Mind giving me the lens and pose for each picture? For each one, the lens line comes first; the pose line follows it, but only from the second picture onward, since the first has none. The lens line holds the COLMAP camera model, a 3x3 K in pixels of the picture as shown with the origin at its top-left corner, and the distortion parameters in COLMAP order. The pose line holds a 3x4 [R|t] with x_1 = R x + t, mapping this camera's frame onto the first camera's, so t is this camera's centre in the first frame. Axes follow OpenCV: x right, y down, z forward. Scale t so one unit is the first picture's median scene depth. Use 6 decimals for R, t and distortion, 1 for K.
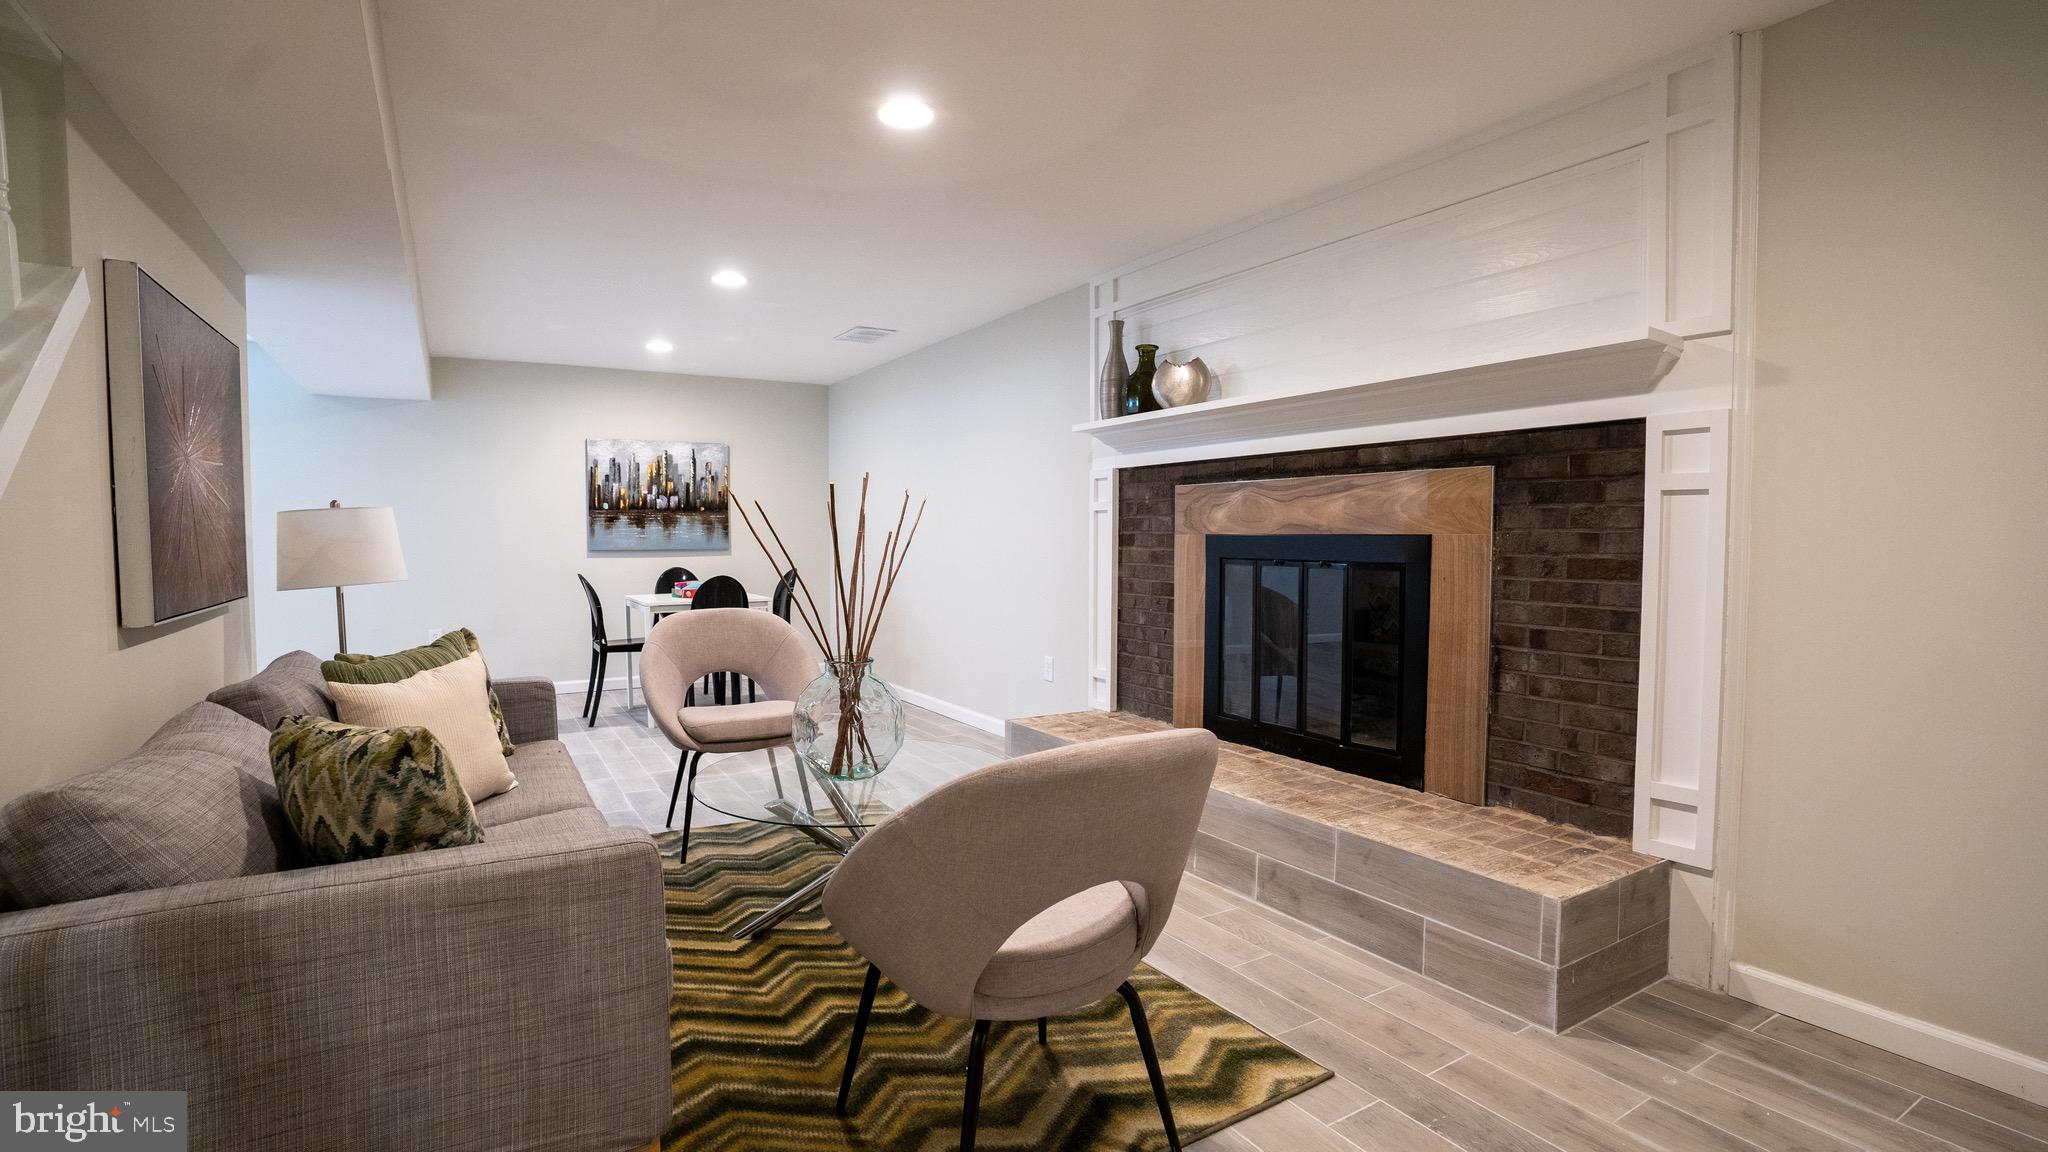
lens RADIAL K [[940.3, 0, 1018.9], [0, 940.3, 576.3], [0, 0, 1]] dist [-0.060180, 0.001848]
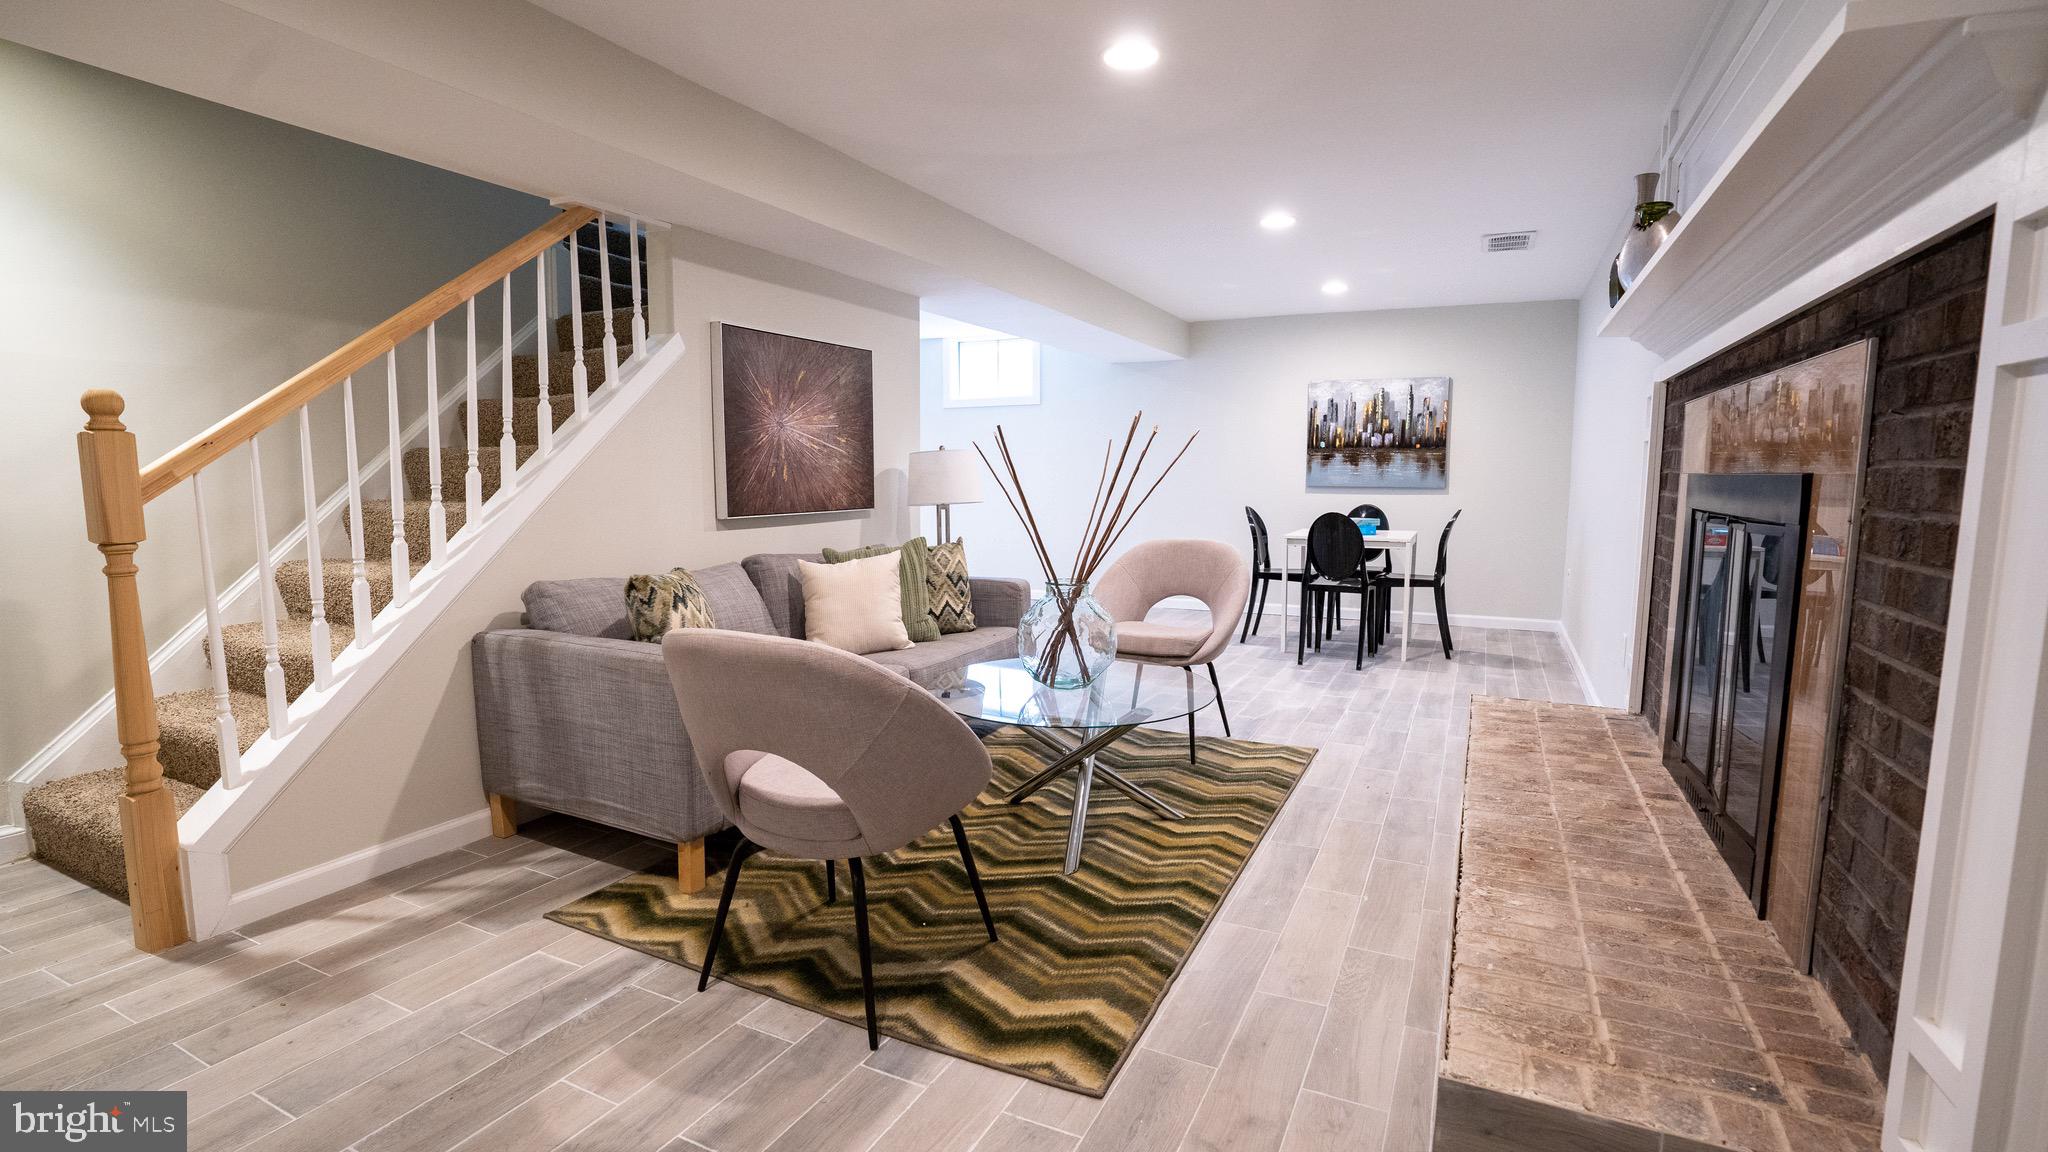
lens RADIAL K [[940.3, 0, 1023.4], [0, 940.3, 574.1], [0, 0, 1]] dist [-0.060180, 0.001848]
pose [[0.540723, 0.093942, -0.835939, 0.277534], [-0.040971, 0.995506, 0.085372, -0.005467], [0.840202, -0.011913, 0.542142, 0.133729]]
